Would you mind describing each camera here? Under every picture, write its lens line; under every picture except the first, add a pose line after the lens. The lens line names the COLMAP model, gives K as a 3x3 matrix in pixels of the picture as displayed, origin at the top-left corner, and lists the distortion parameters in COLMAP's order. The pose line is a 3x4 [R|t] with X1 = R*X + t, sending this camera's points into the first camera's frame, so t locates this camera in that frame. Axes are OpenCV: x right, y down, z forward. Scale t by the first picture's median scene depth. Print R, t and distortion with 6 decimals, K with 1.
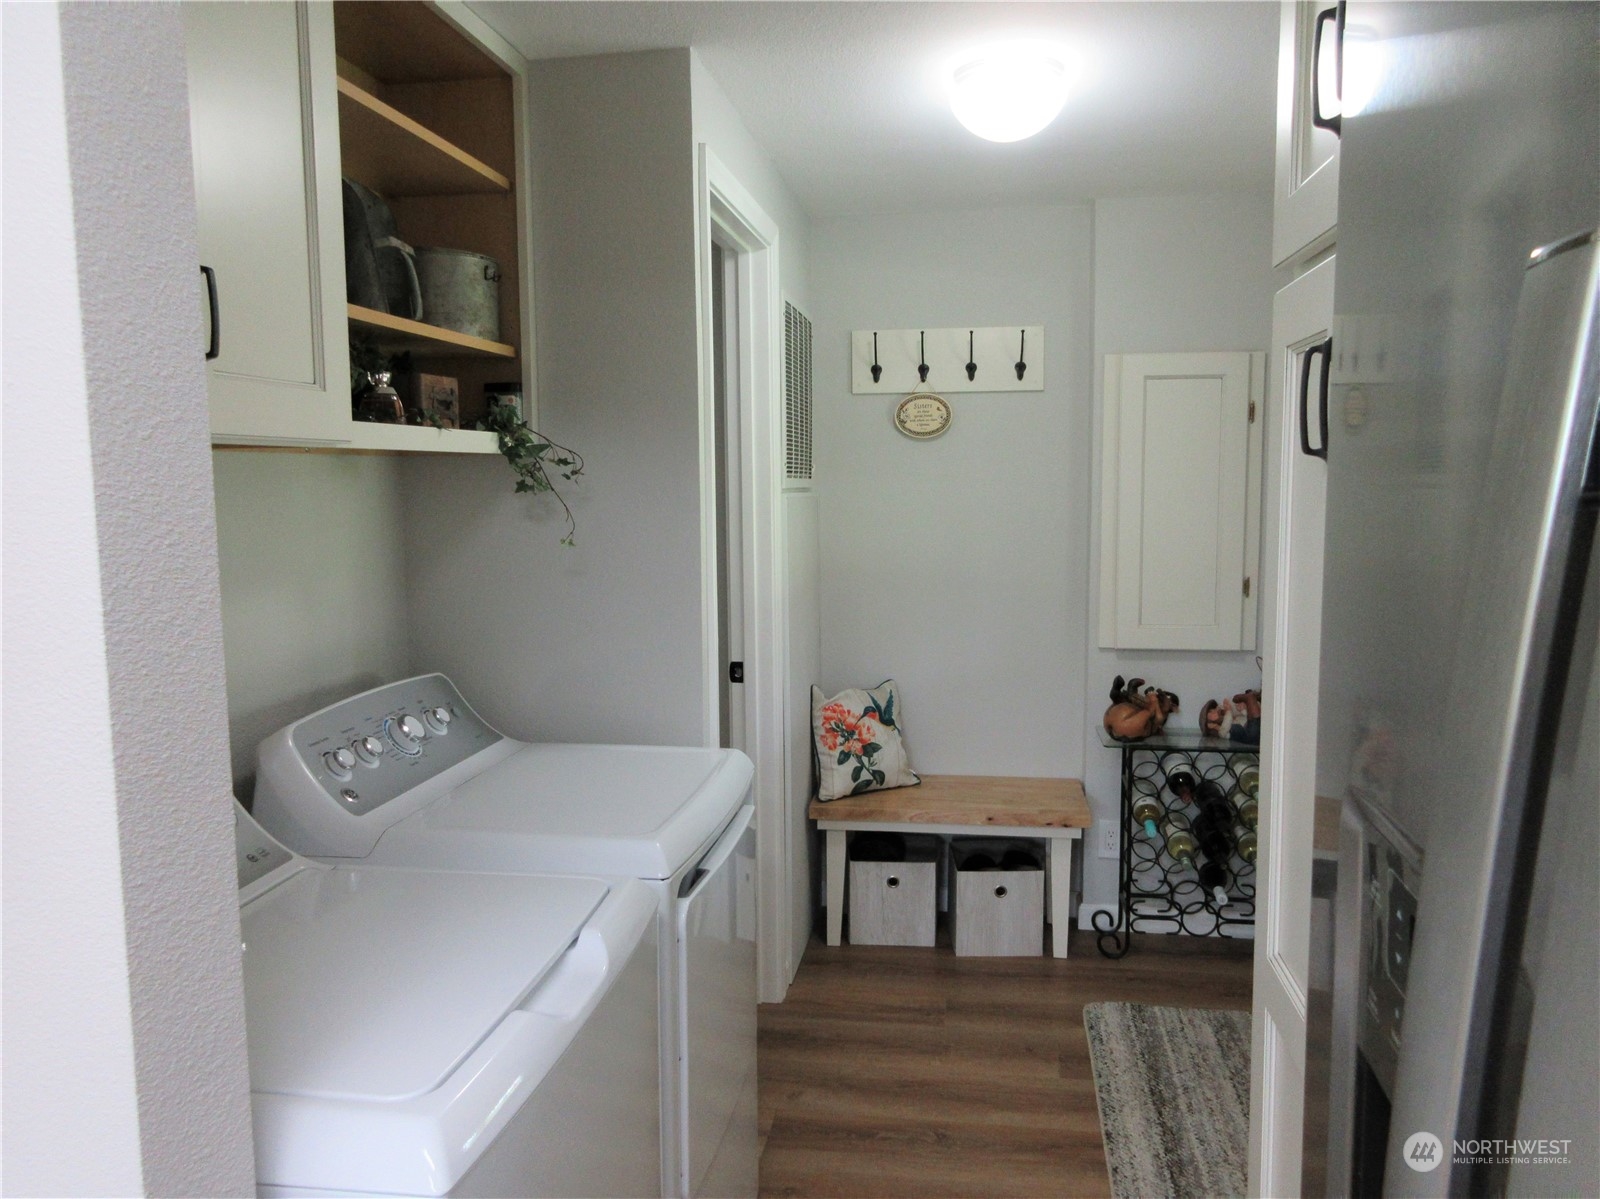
lens RADIAL K [[1205.6, 0, 801.4], [0, 1205.6, 597.1], [0, 0, 1]] dist [0.005981, 0.006455]
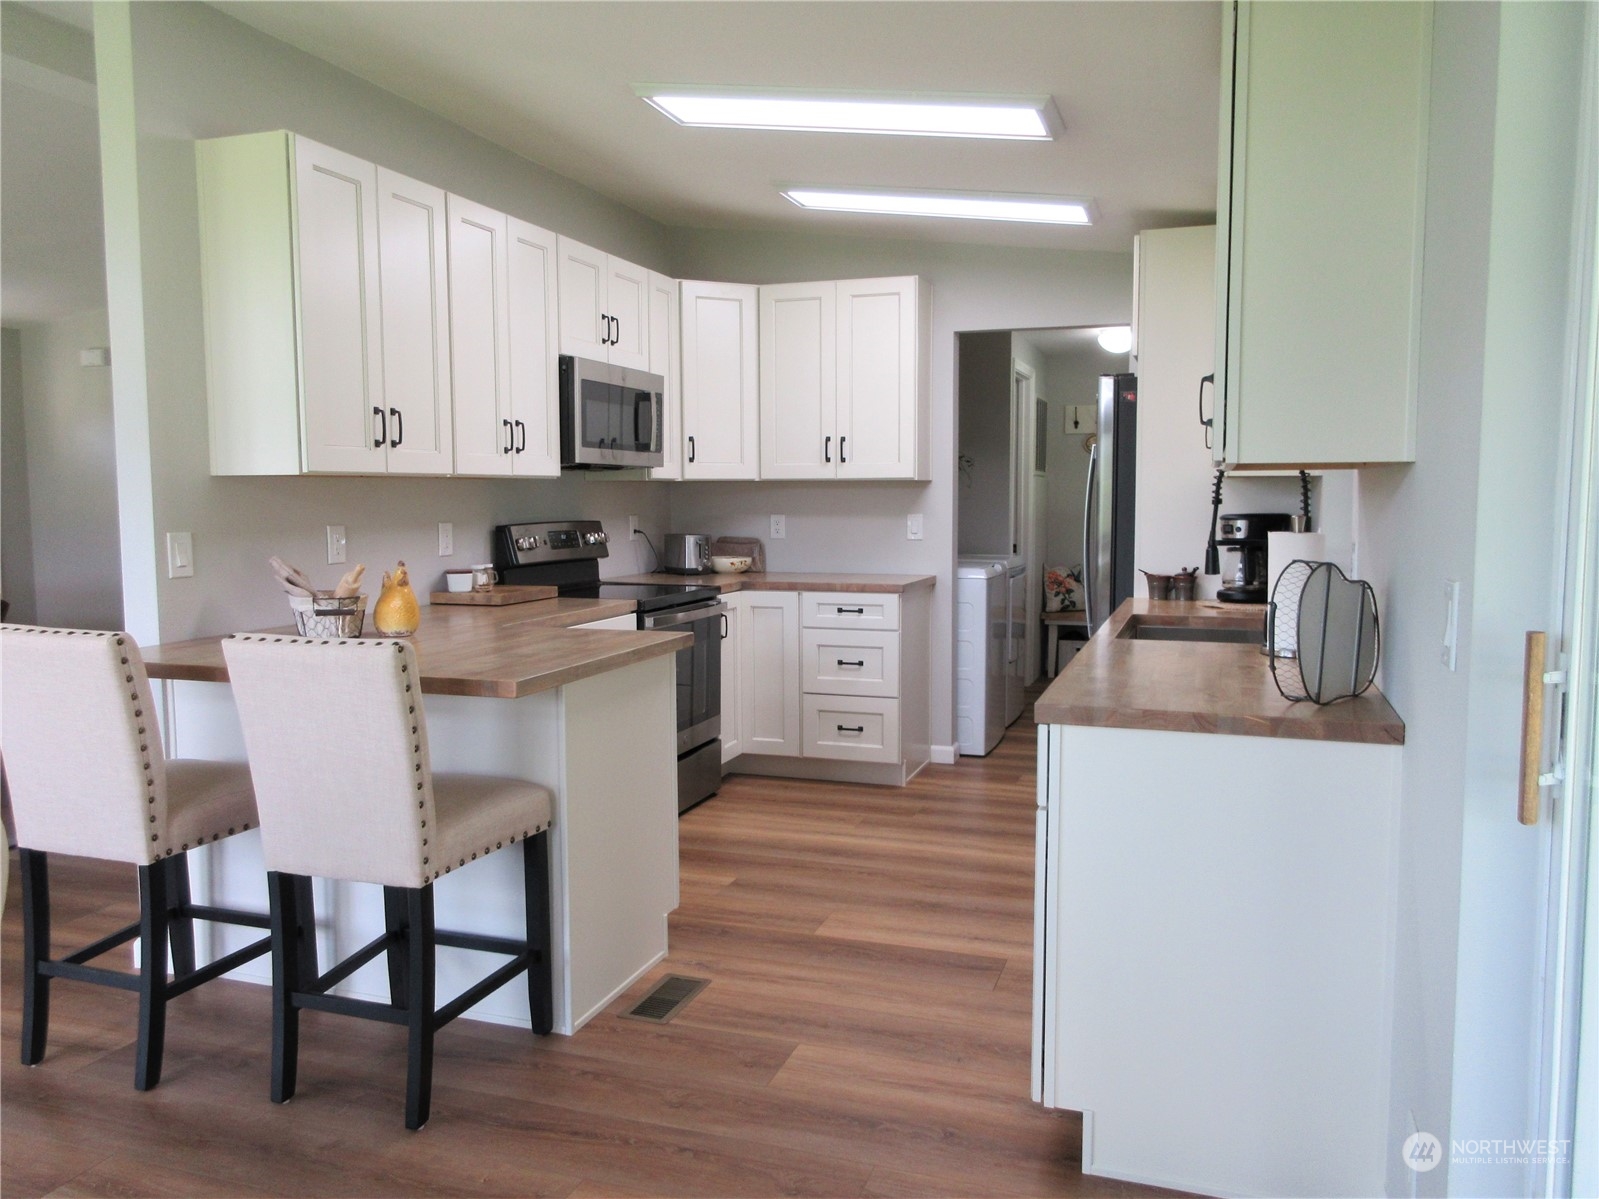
lens RADIAL K [[1204.9, 0, 801.8], [0, 1204.9, 594.3], [0, 0, 1]] dist [0.005981, 0.006455]
pose [[0.983360, 0.022860, -0.180226, -0.029166], [-0.025190, 0.999626, -0.010654, 0.170639], [0.179915, 0.015016, 0.983567, -1.329405]]
